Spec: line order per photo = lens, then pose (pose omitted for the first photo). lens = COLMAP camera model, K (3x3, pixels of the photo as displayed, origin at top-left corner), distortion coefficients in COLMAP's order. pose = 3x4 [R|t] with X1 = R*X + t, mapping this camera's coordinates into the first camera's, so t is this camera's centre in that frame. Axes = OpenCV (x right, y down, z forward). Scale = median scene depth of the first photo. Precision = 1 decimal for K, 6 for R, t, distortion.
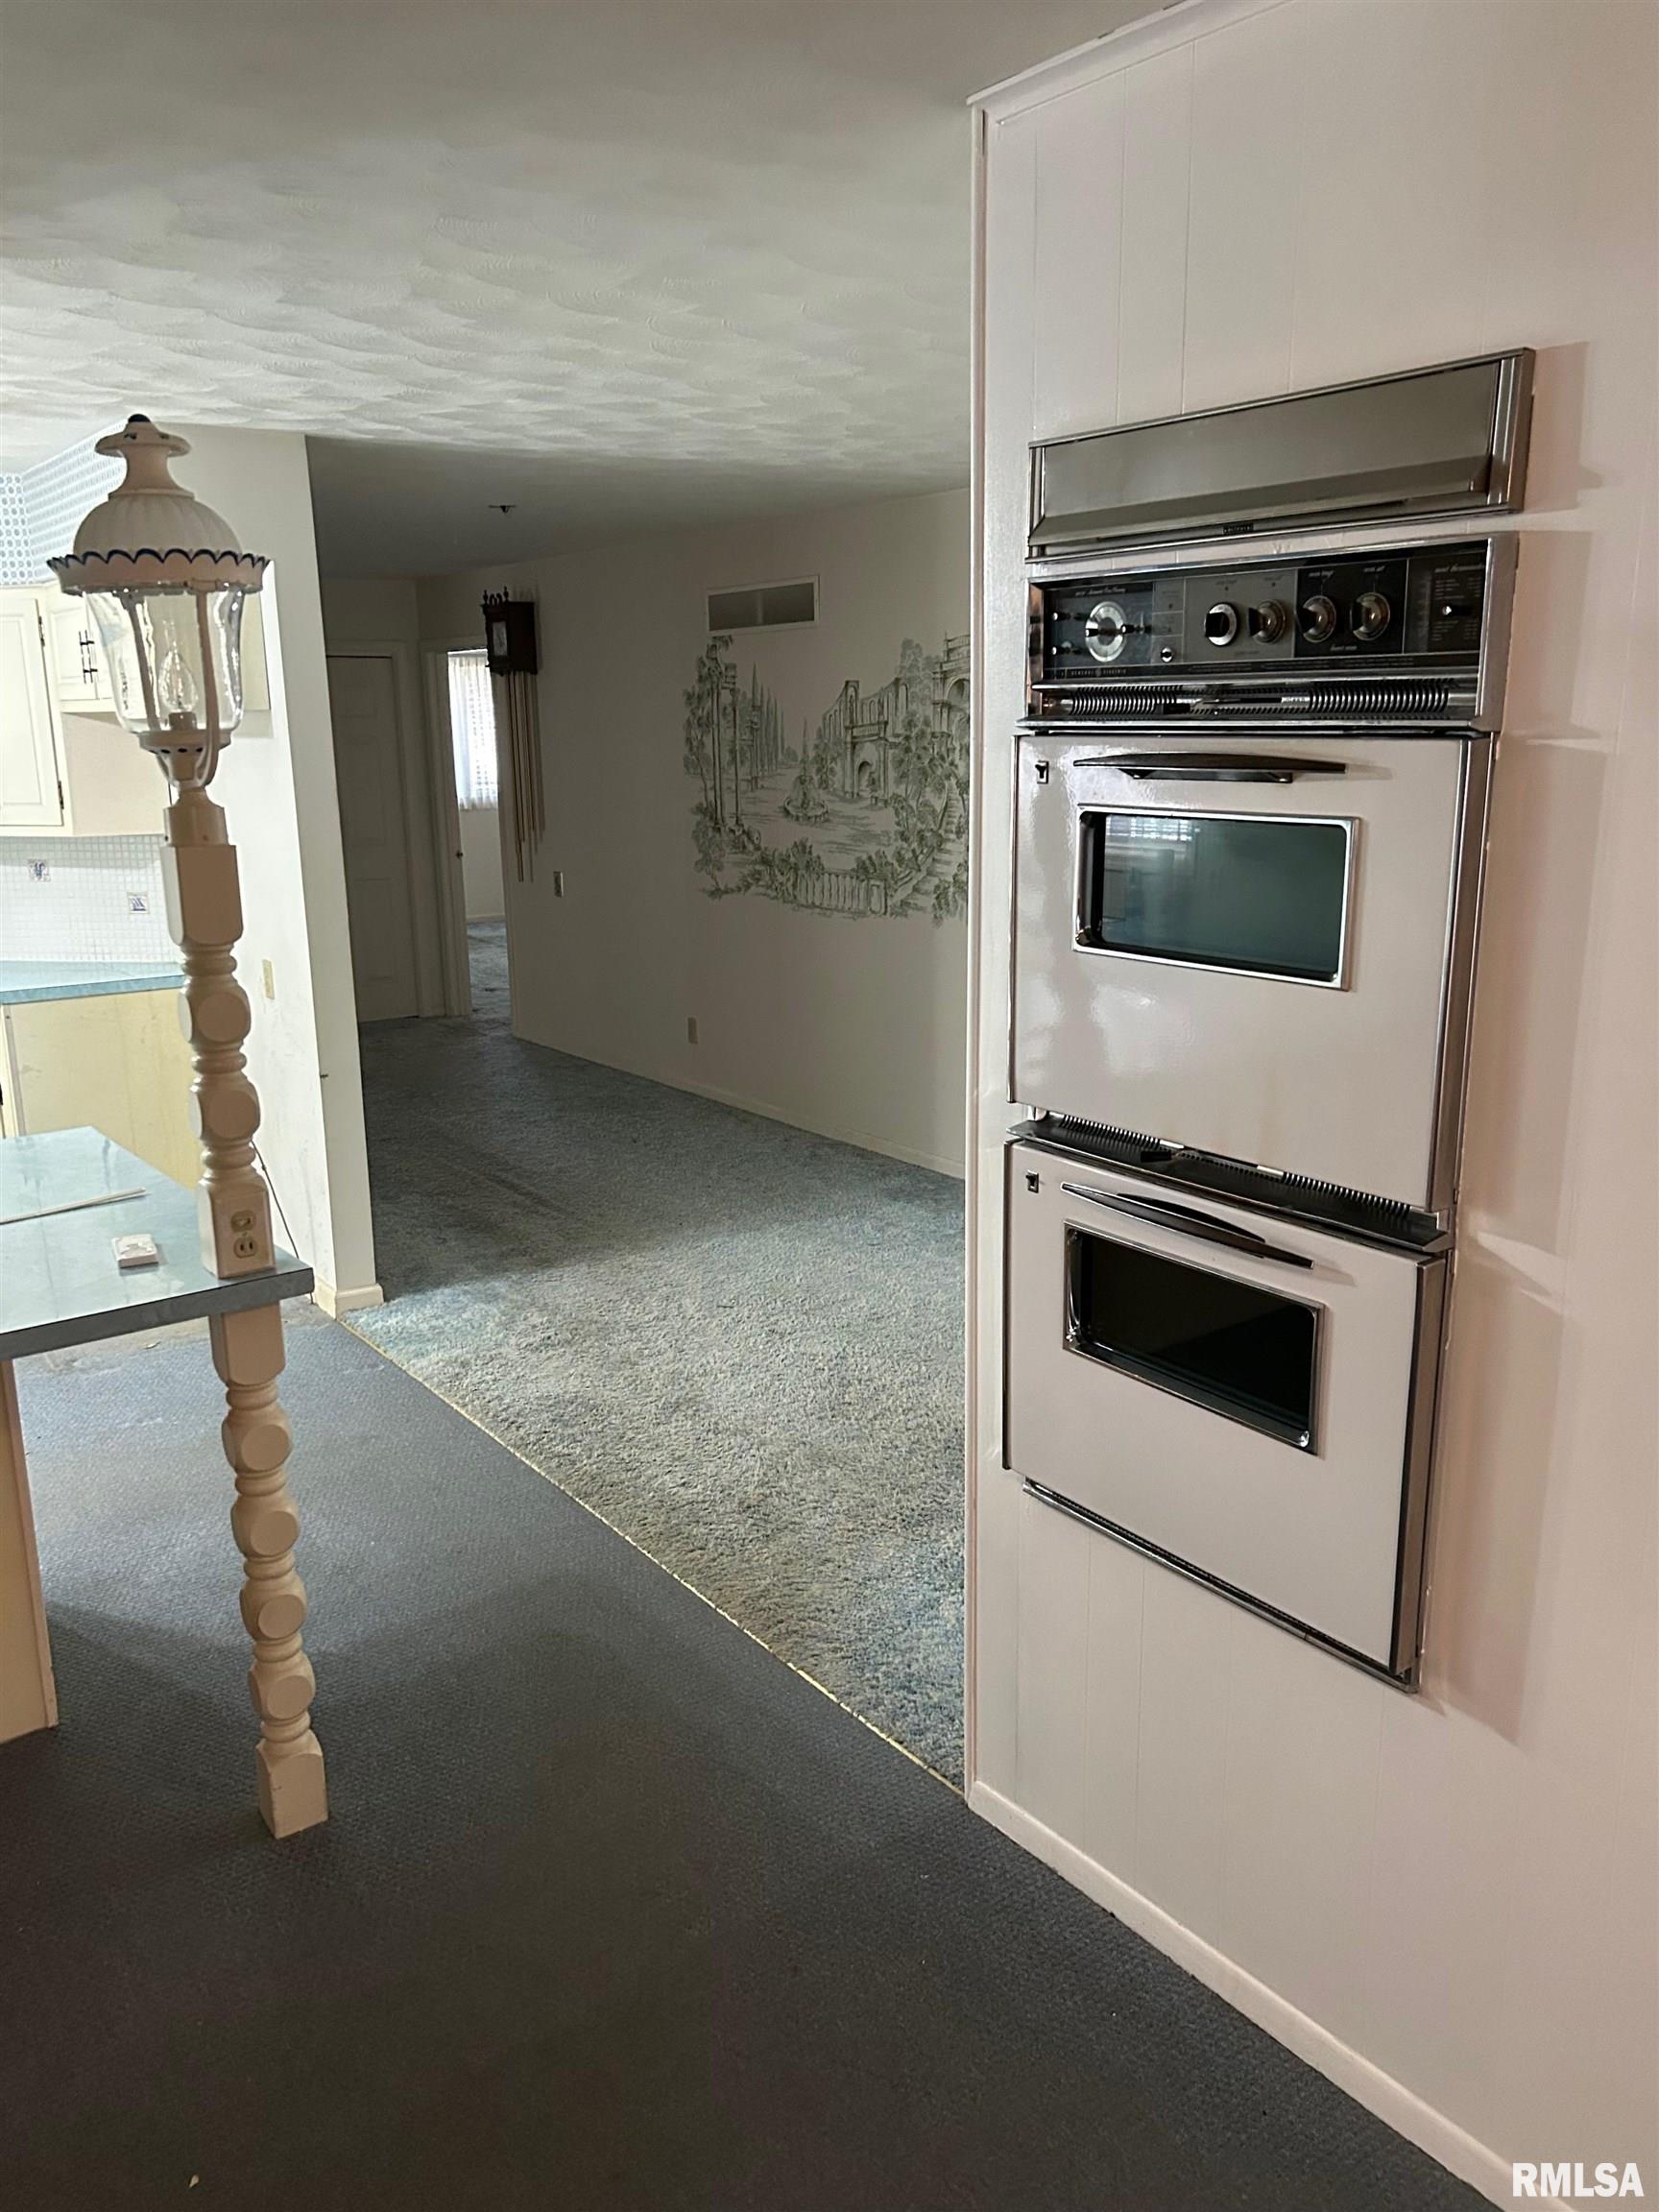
lens RADIAL K [[1676.2, 0, 828.0], [0, 1676.2, 1118.5], [0, 0, 1]] dist [0.051826, -0.055396]
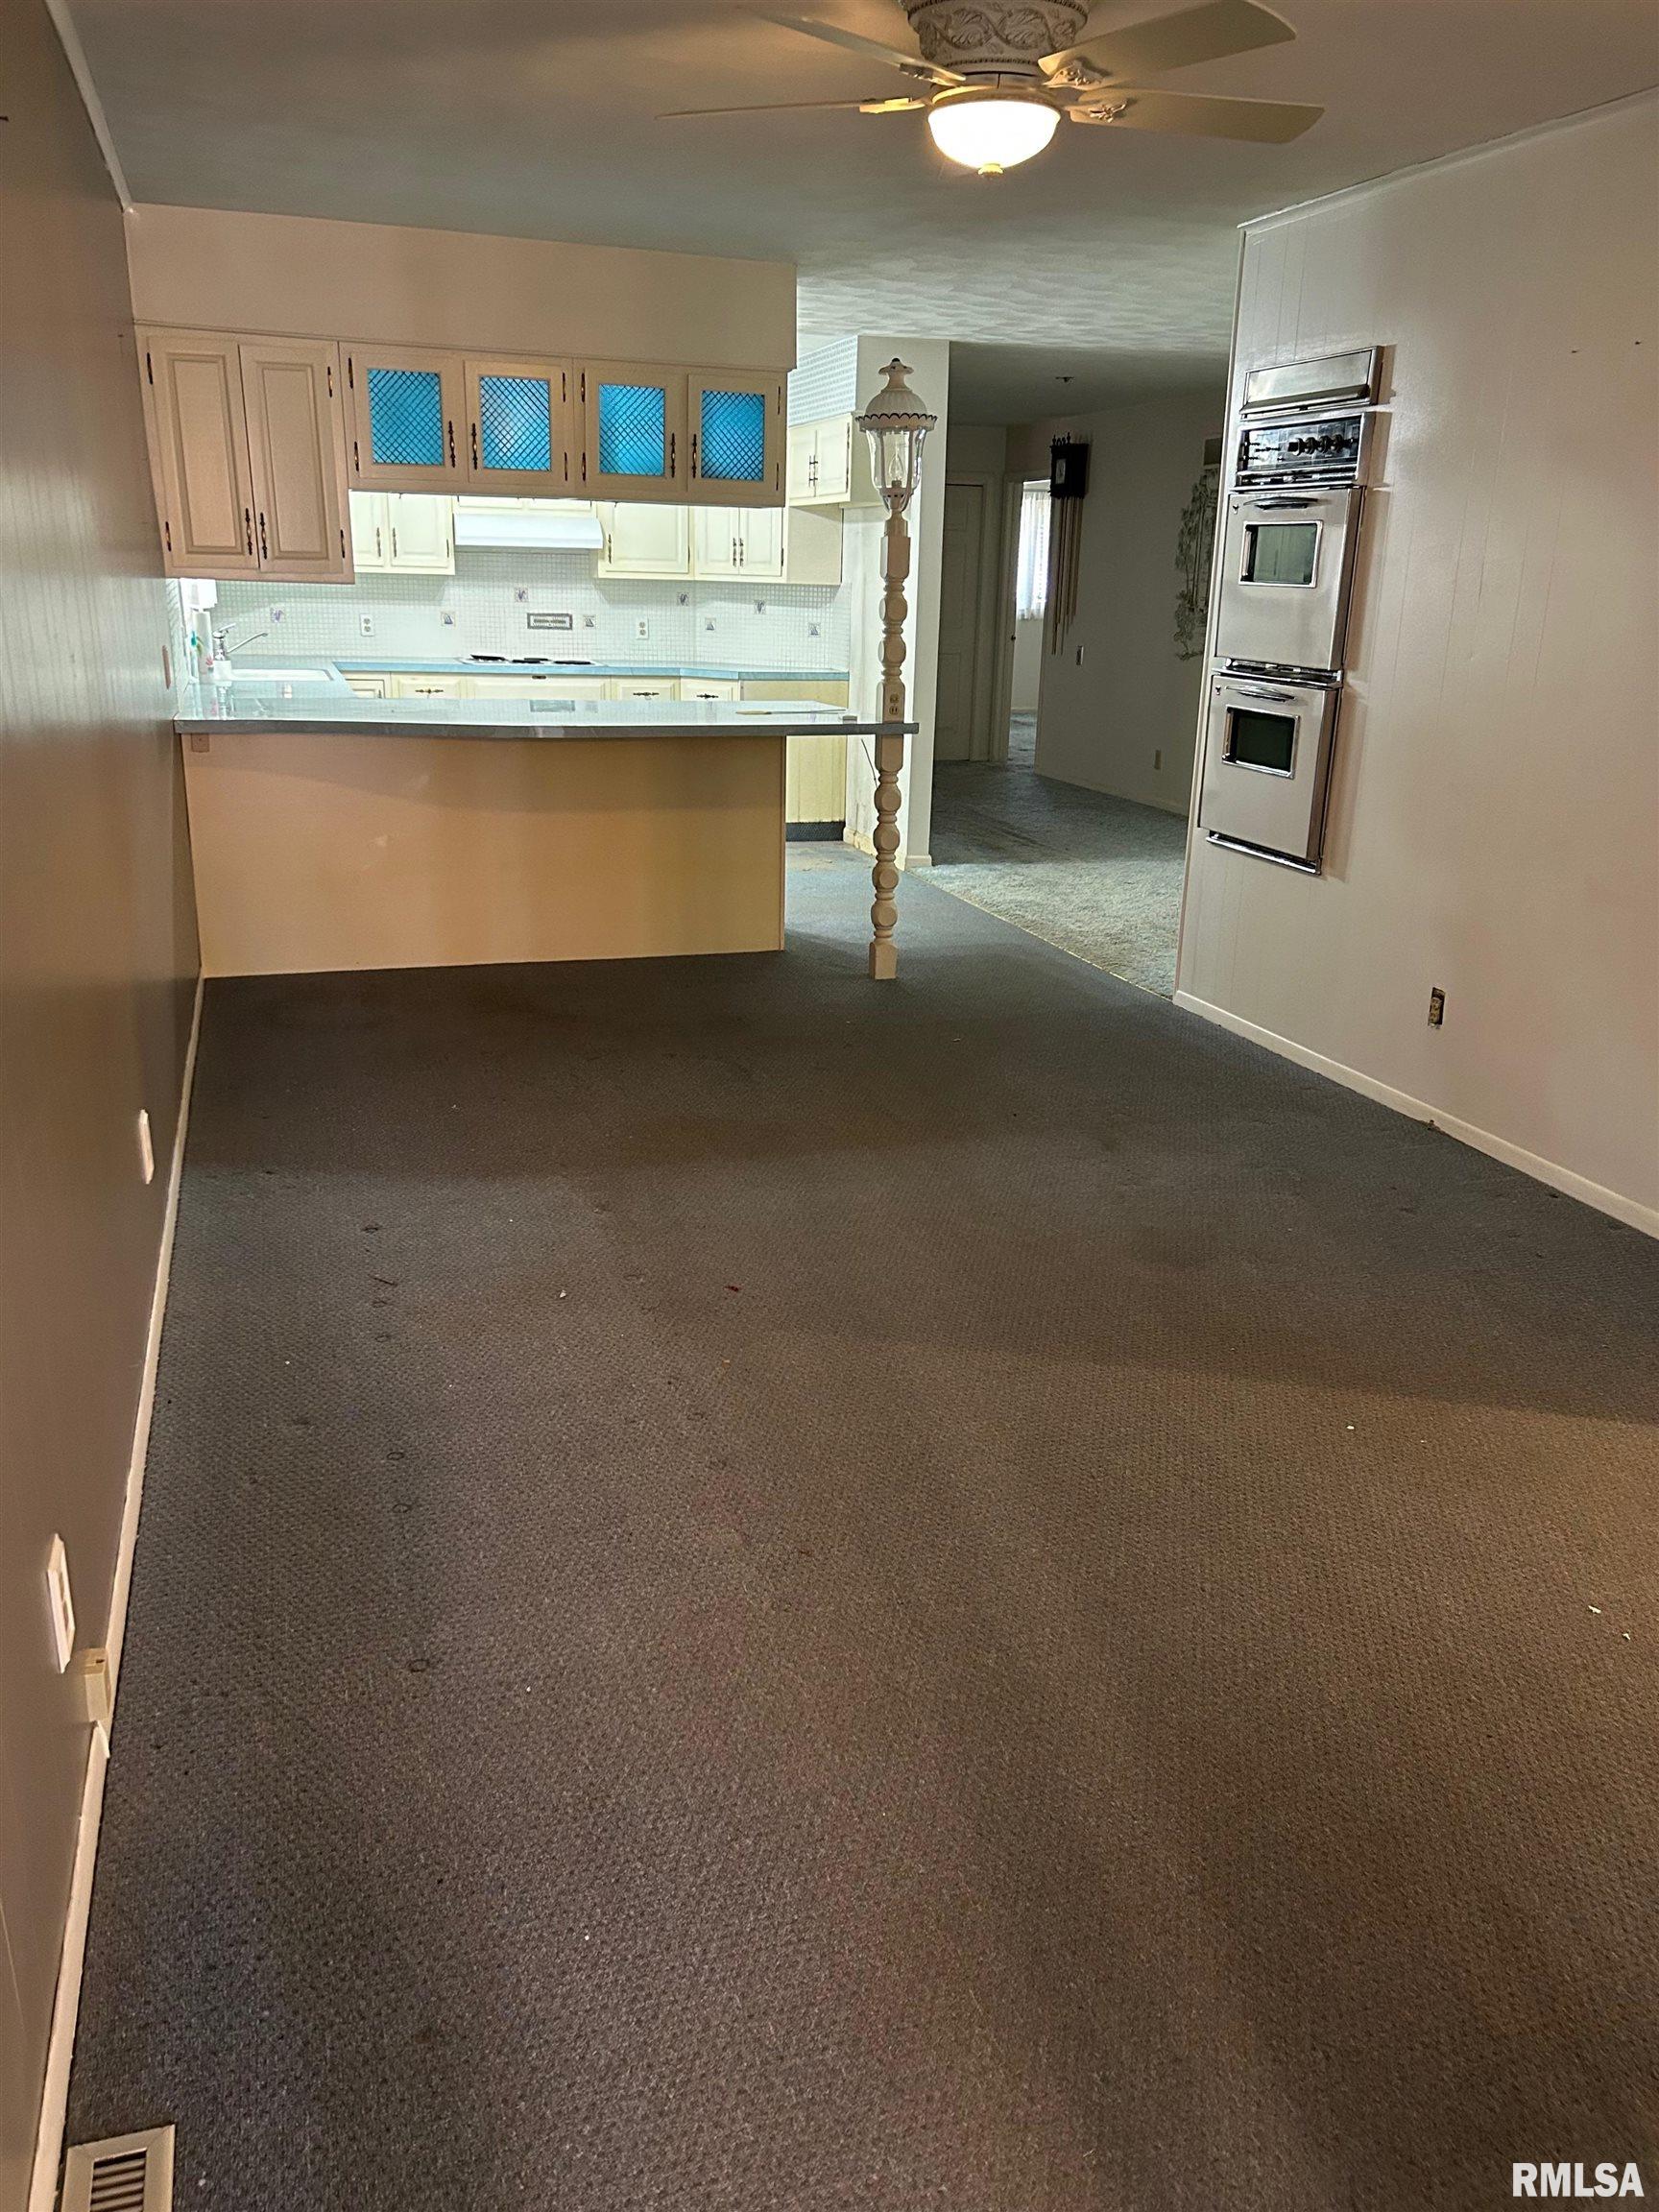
lens RADIAL K [[1676.2, 0, 827.7], [0, 1676.2, 1111.3], [0, 0, 1]] dist [0.051826, -0.055396]
pose [[0.945462, 0.131961, -0.297804, 0.244829], [-0.109126, 0.989750, 0.092118, 0.294261], [0.306907, -0.054596, 0.950172, -0.920544]]
